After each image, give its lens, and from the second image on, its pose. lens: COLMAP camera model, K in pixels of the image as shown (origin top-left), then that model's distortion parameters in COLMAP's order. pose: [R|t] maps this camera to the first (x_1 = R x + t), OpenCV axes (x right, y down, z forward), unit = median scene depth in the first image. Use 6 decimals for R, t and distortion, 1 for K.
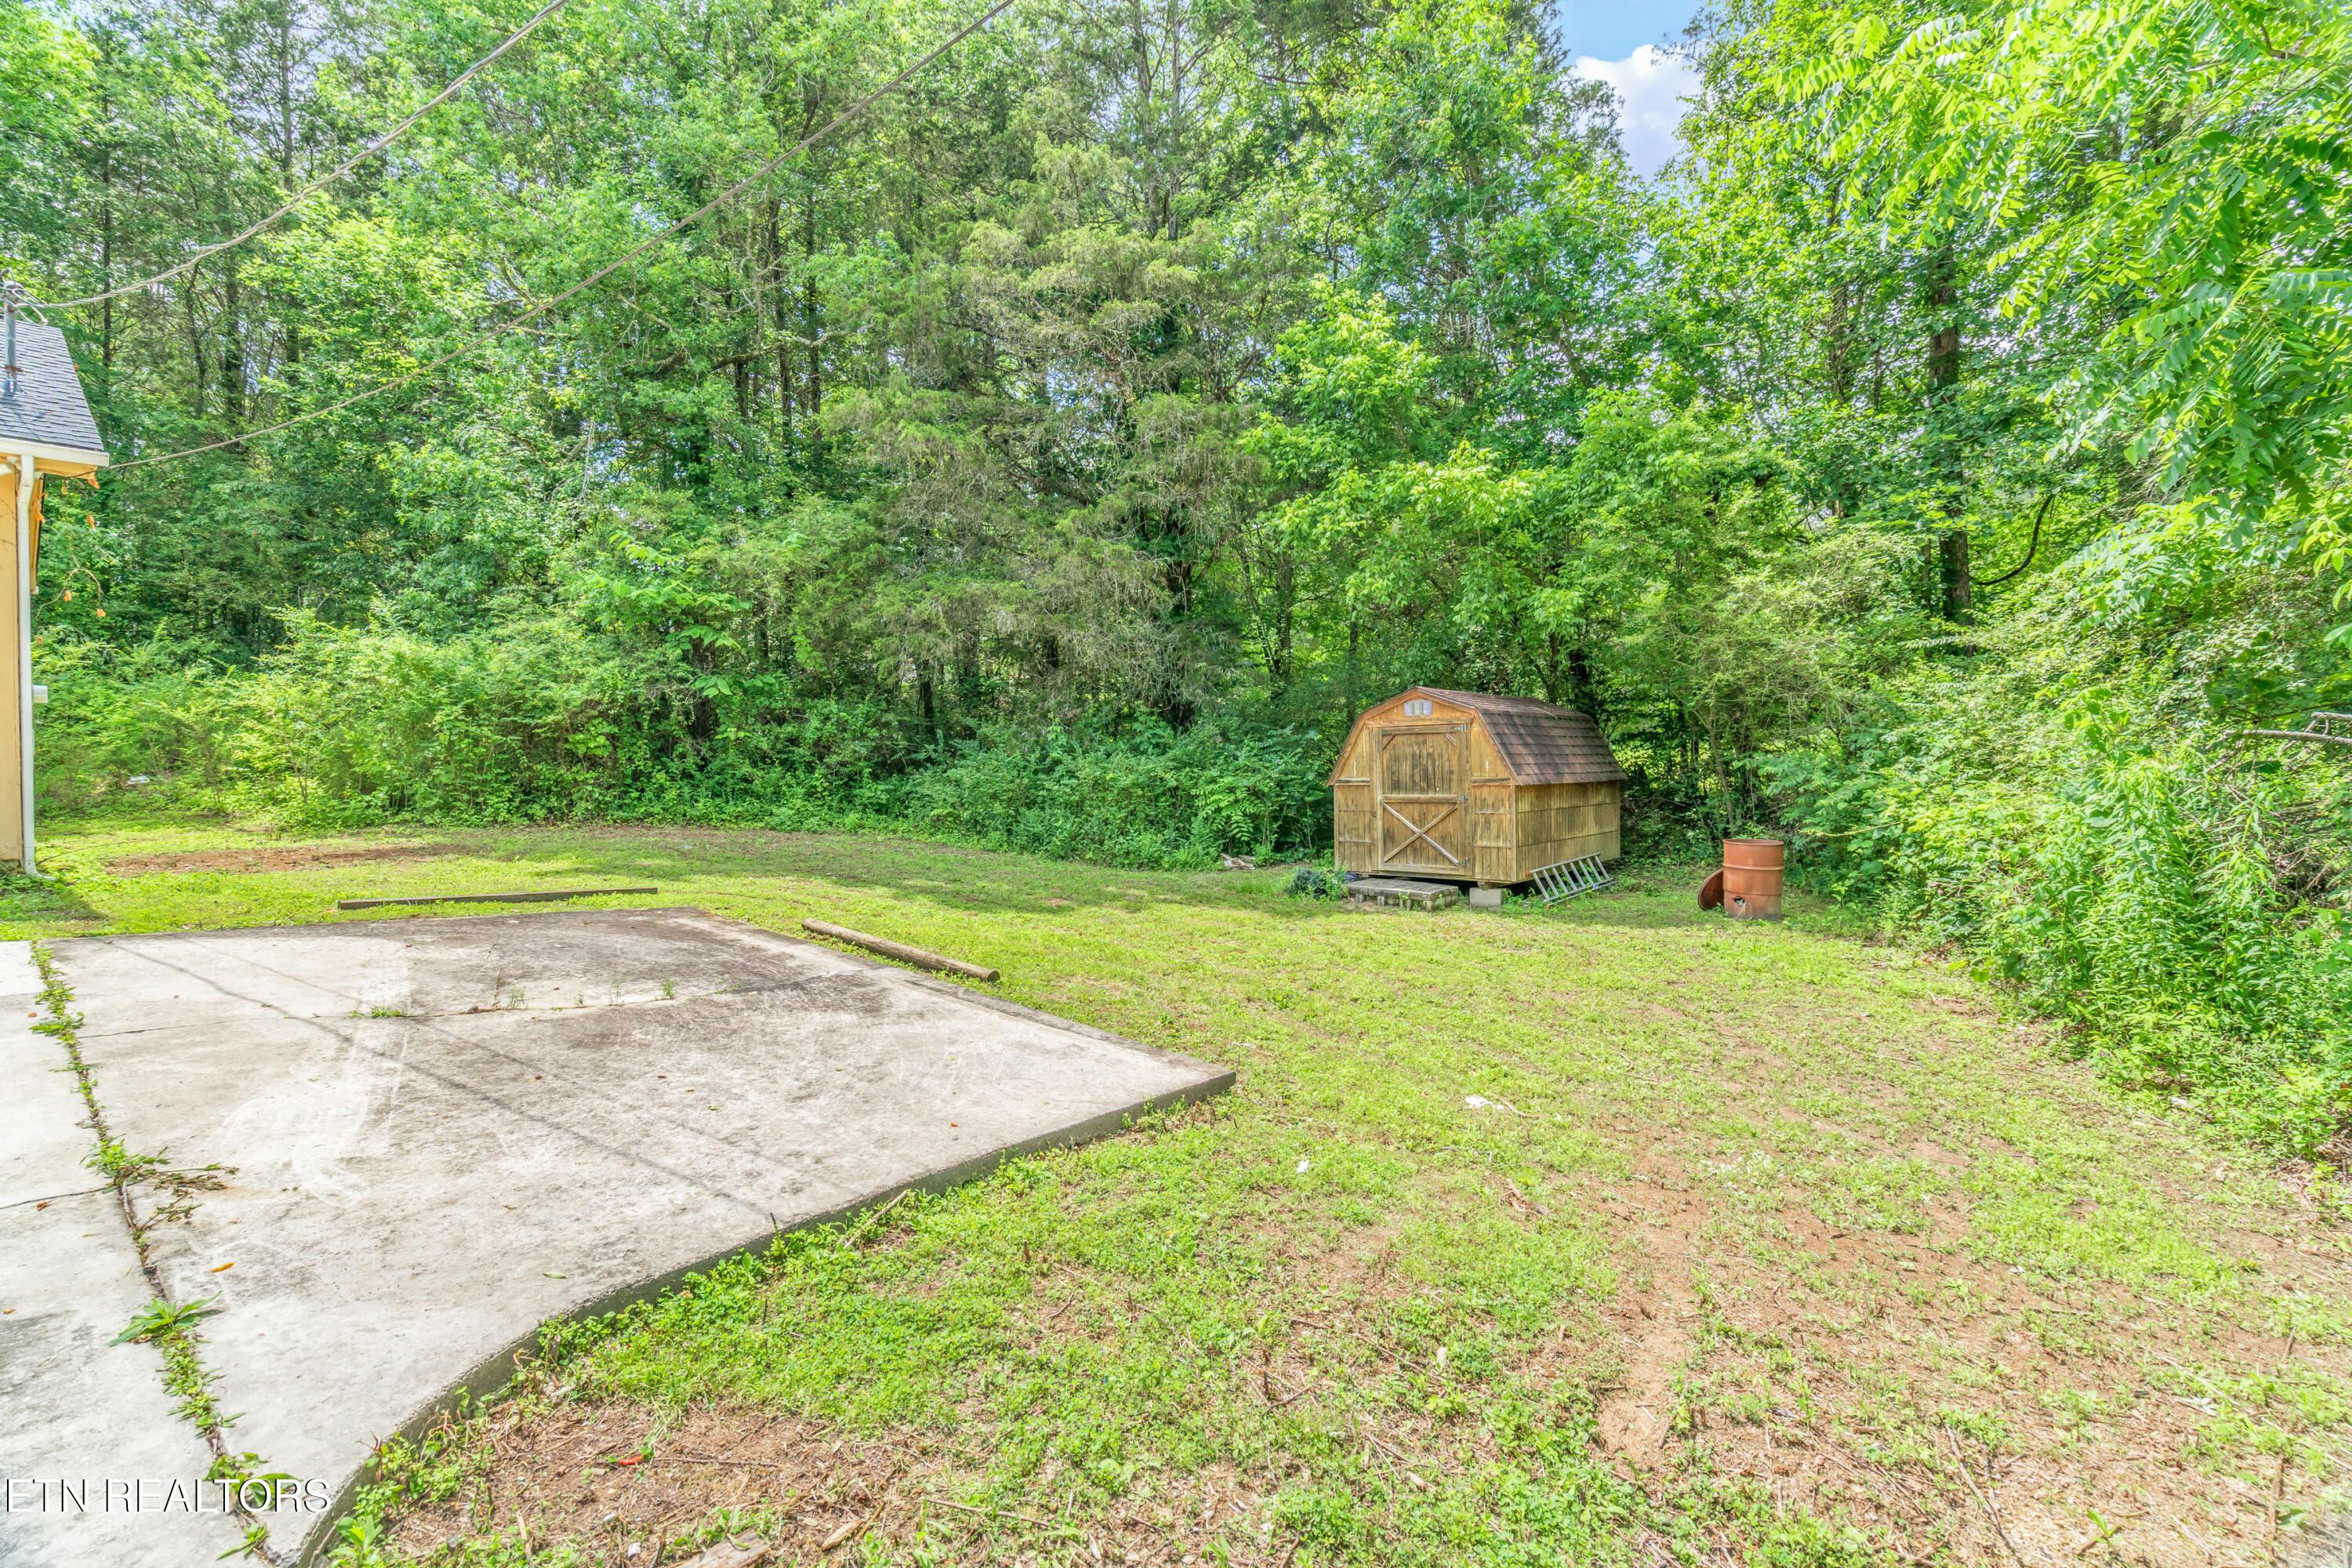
lens RADIAL K [[1057.6, 0, 1159.6], [0, 1057.6, 776.0], [0, 0, 1]] dist [-0.000504, 0.000065]
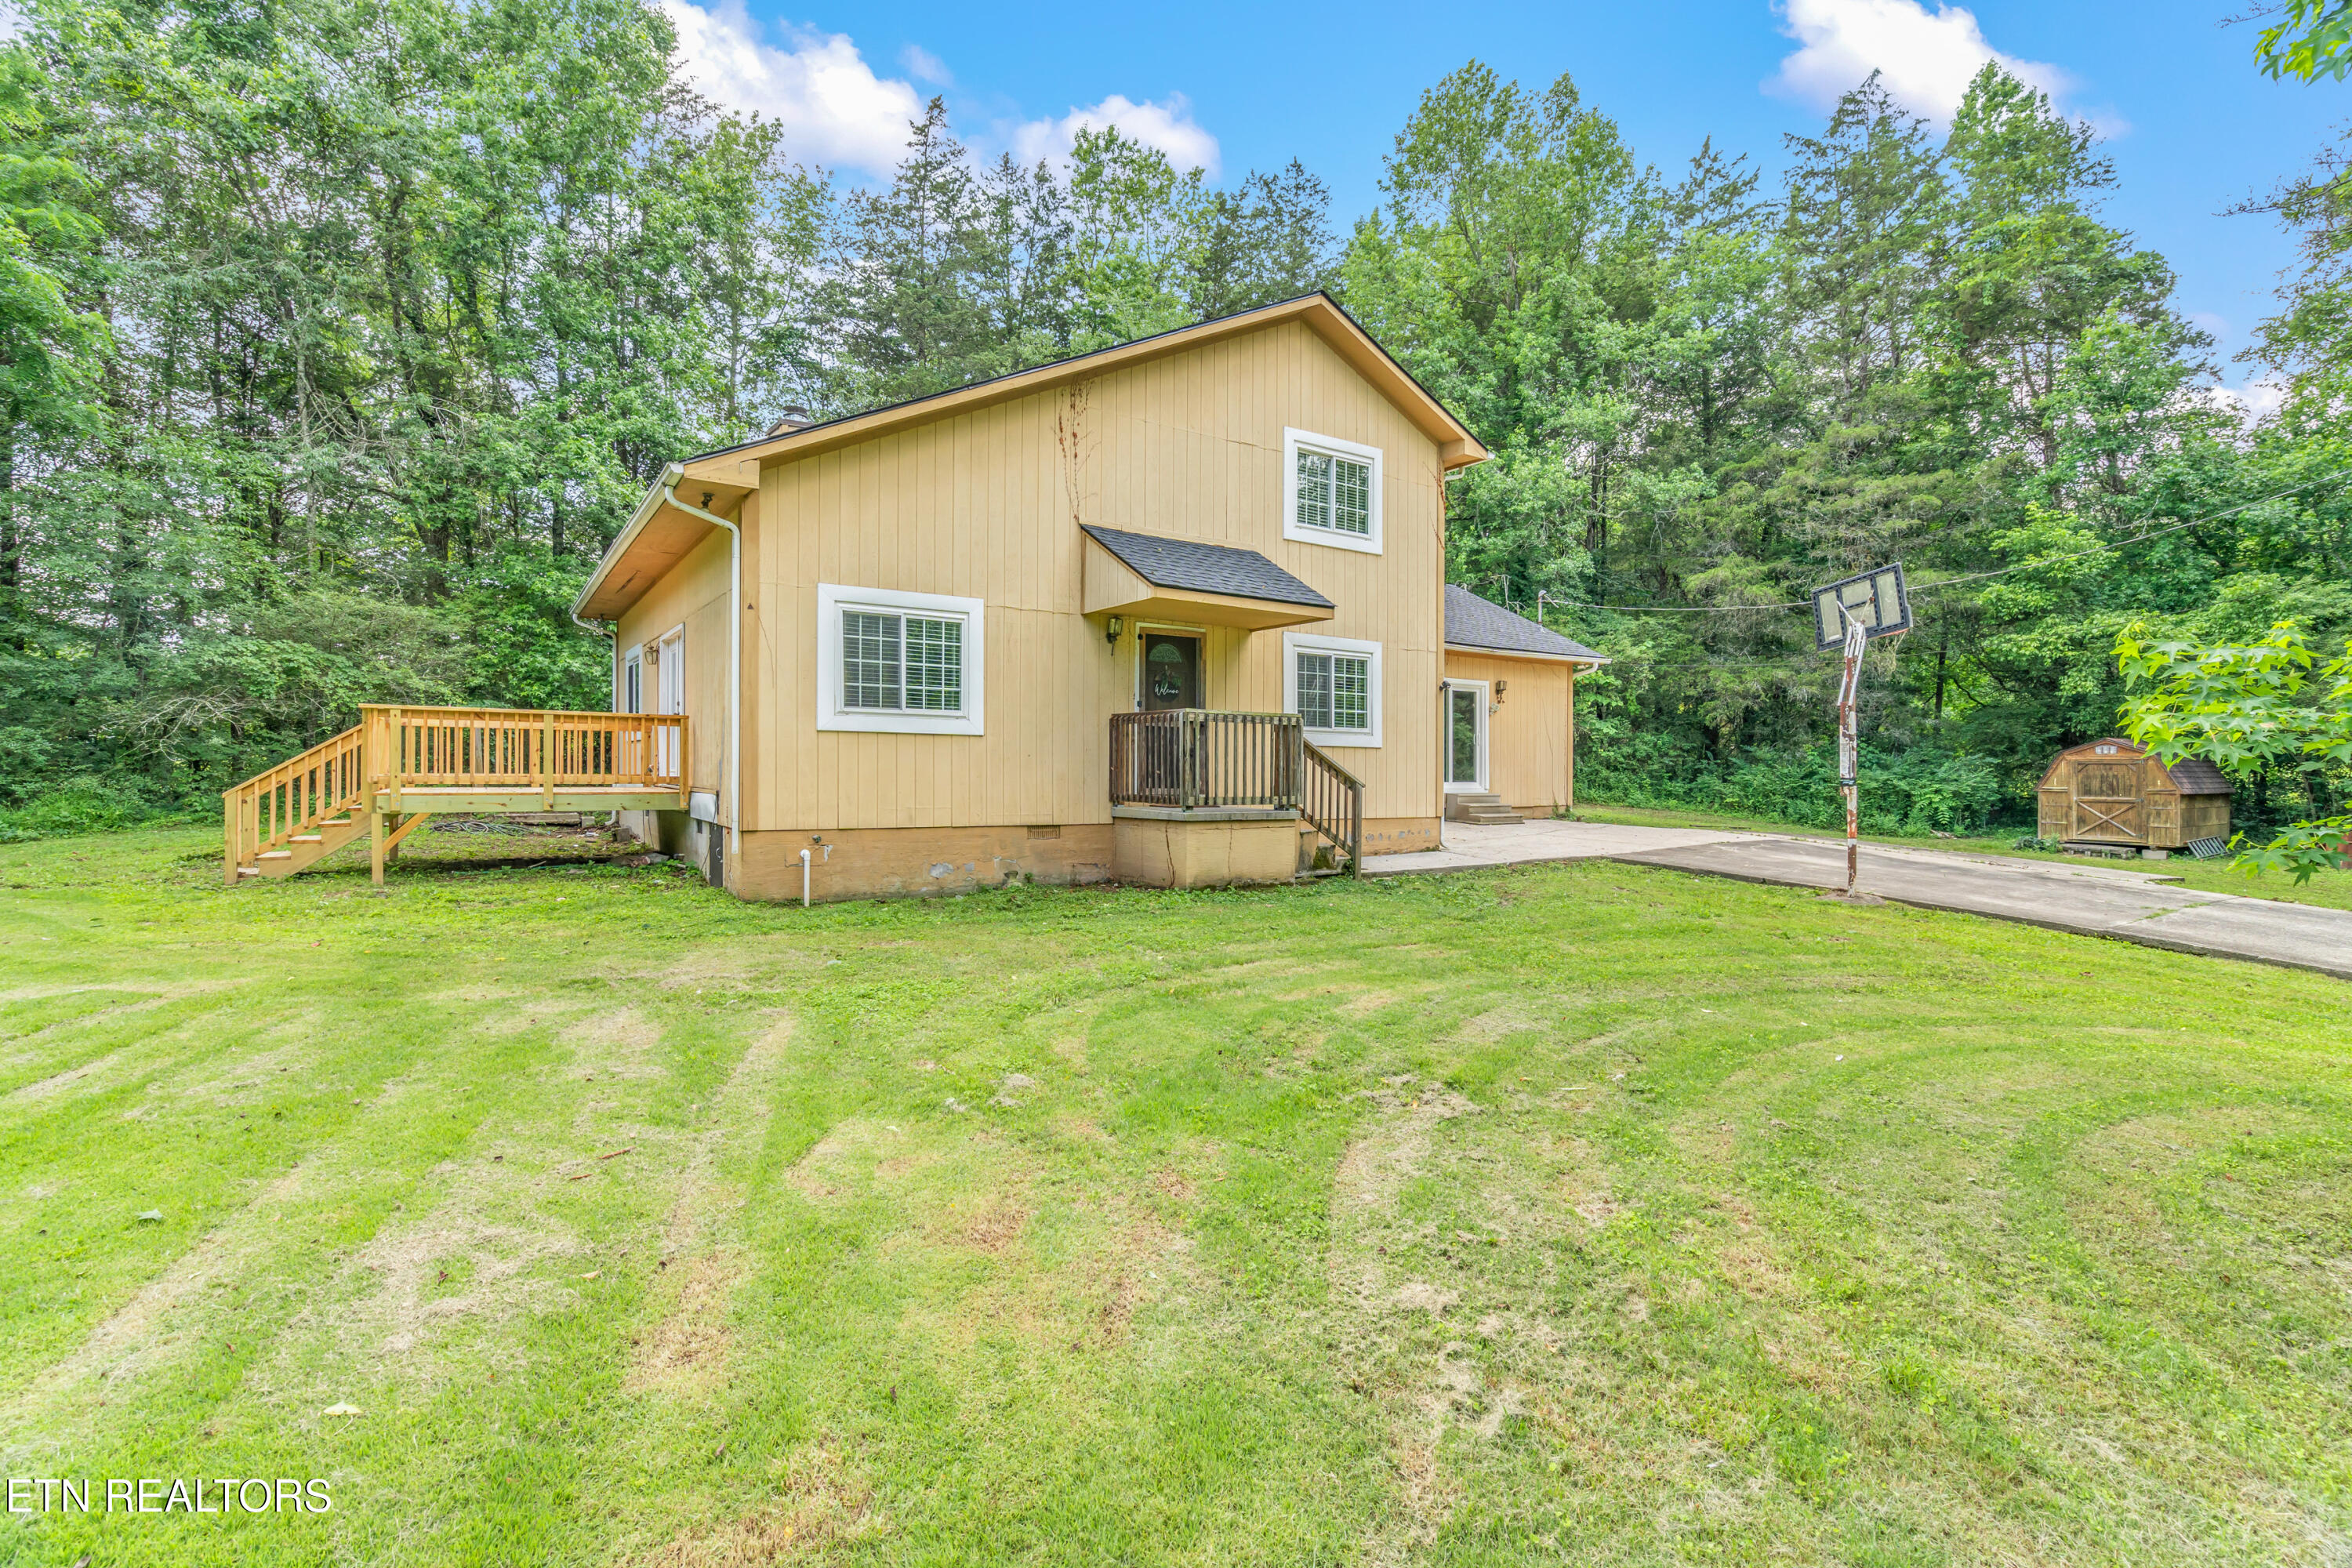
lens RADIAL K [[1057.6, 0, 1167.3], [0, 1057.6, 745.7], [0, 0, 1]] dist [-0.000504, 0.000065]
pose [[0.963737, 0.015557, -0.266399, -0.688720], [-0.021857, 0.999547, -0.020700, 0.001737], [0.265956, 0.025772, 0.963641, -0.976408]]
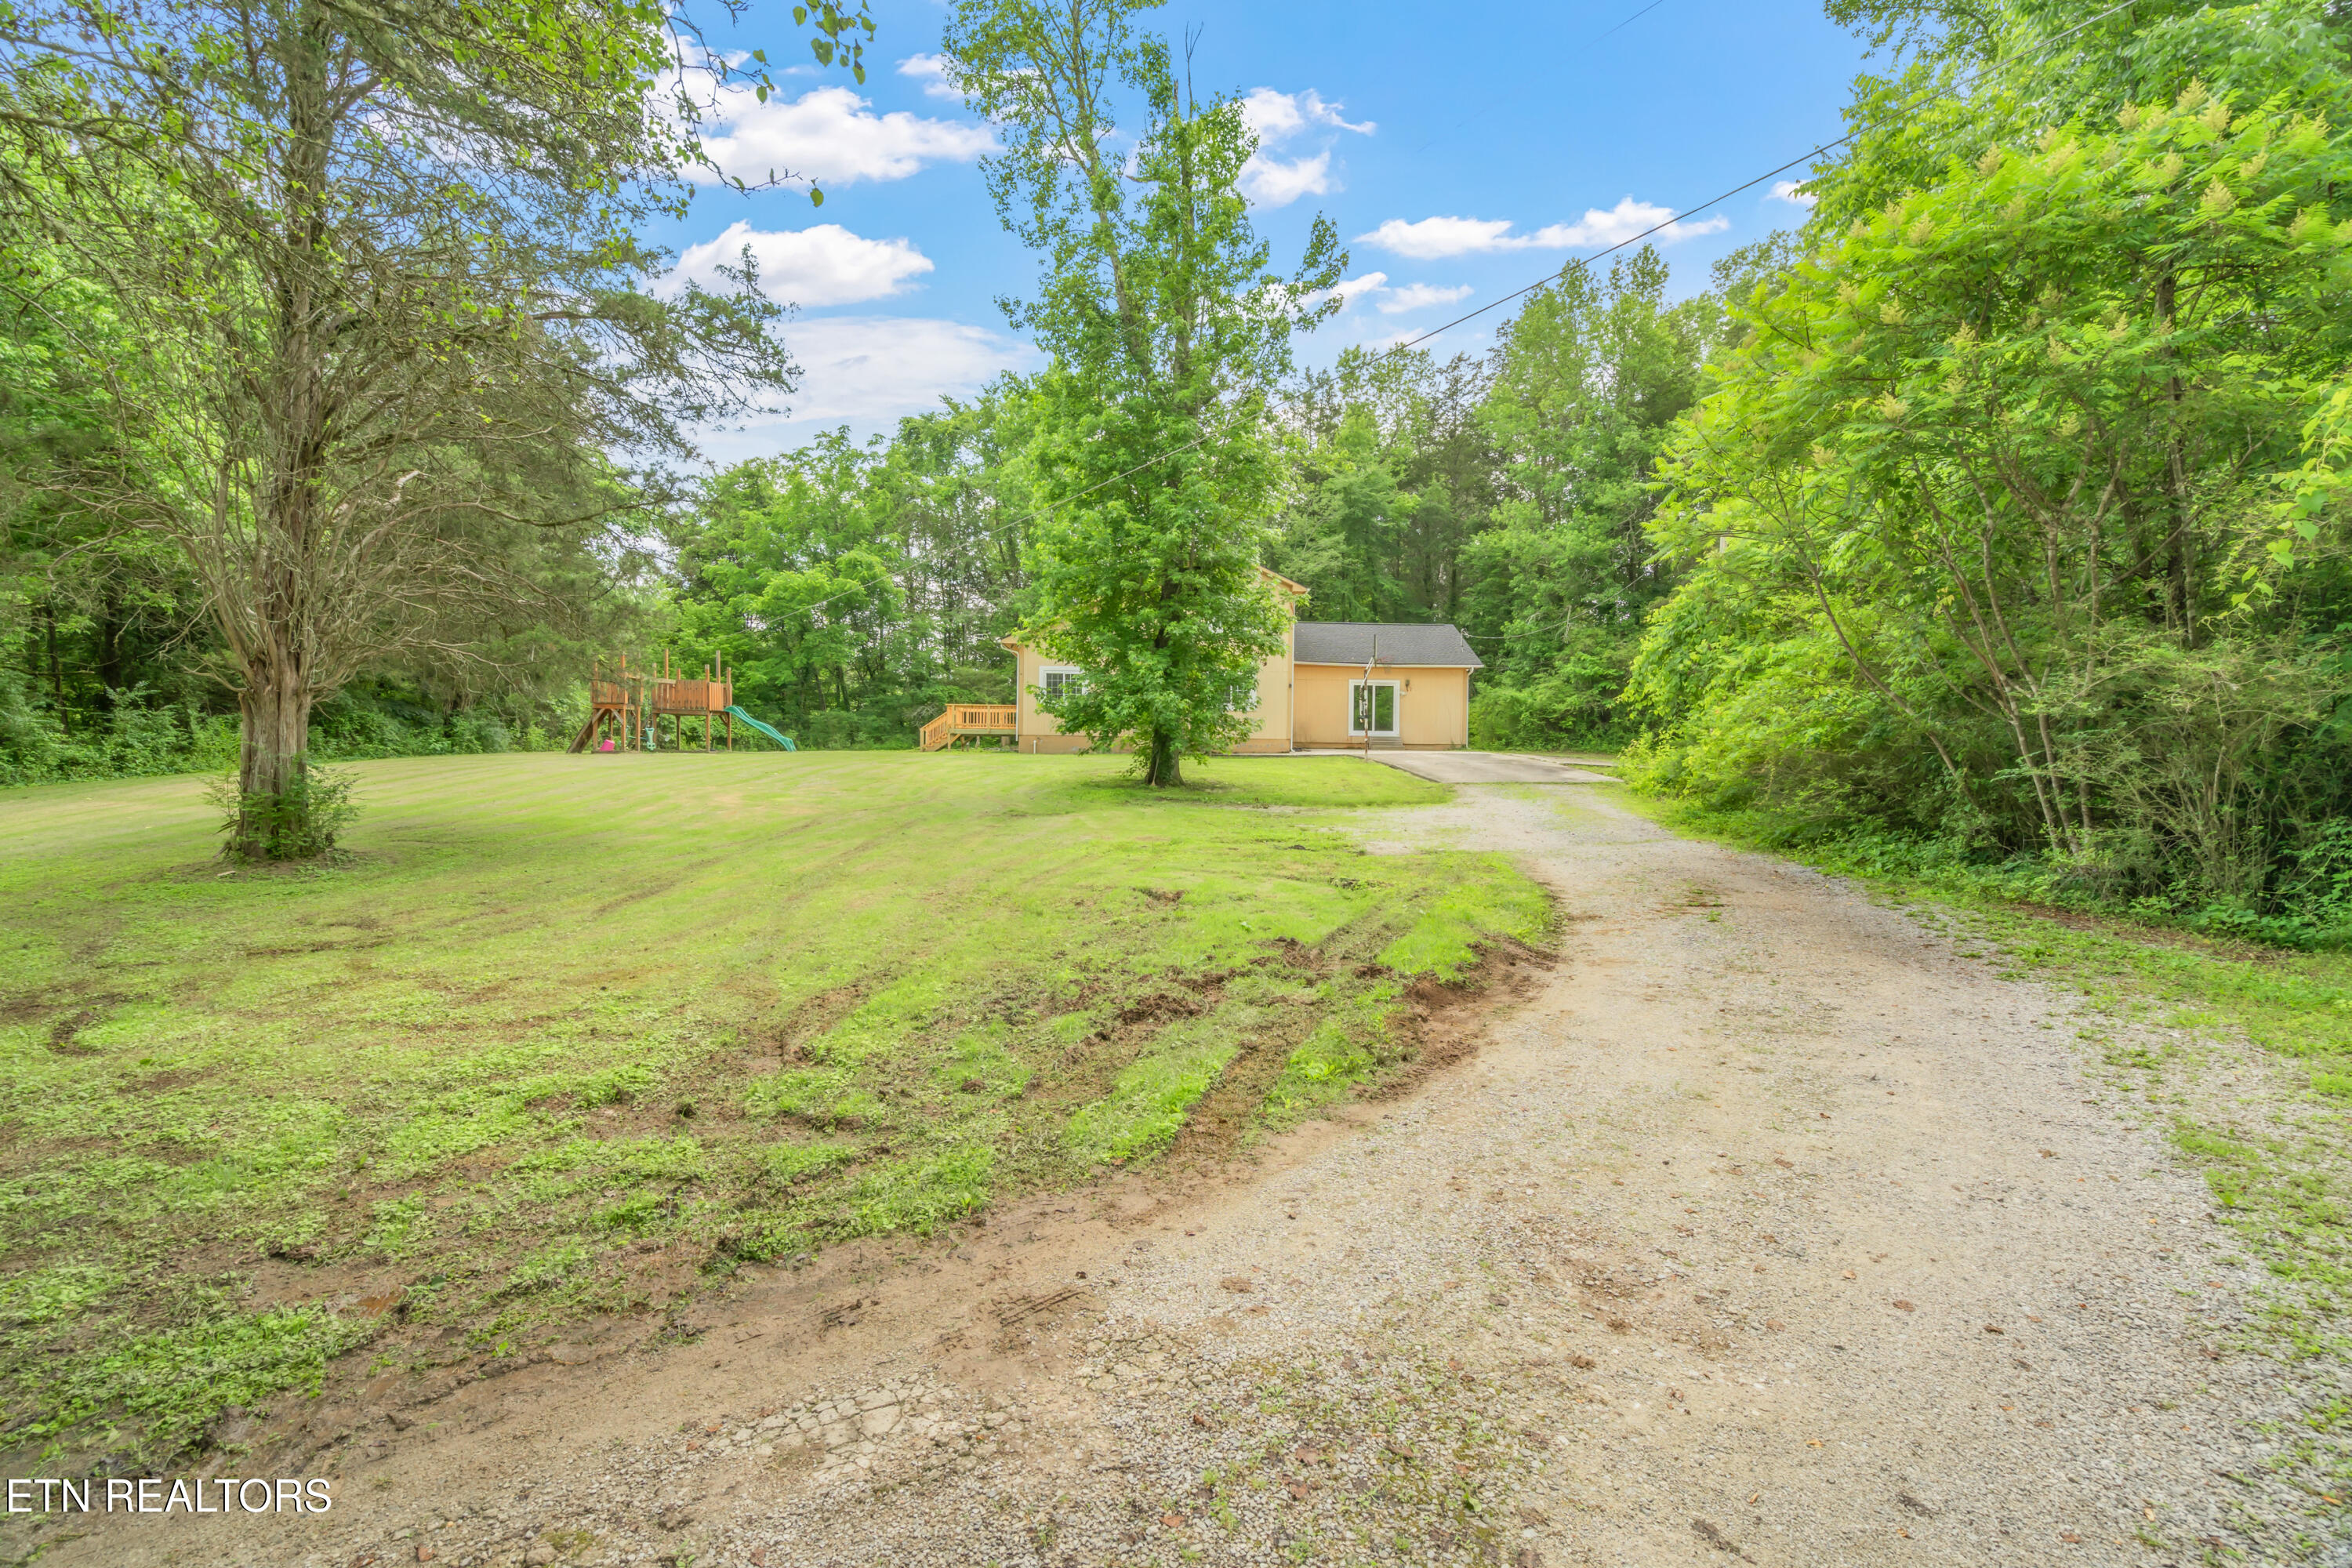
lens RADIAL K [[1057.6, 0, 1177.2], [0, 1057.6, 771.3], [0, 0, 1]] dist [-0.000504, 0.000065]
pose [[0.672956, 0.023752, -0.739301, 0.908486], [-0.023911, 0.999660, 0.010351, 0.096032], [0.739296, 0.010711, 0.673296, -1.777571]]
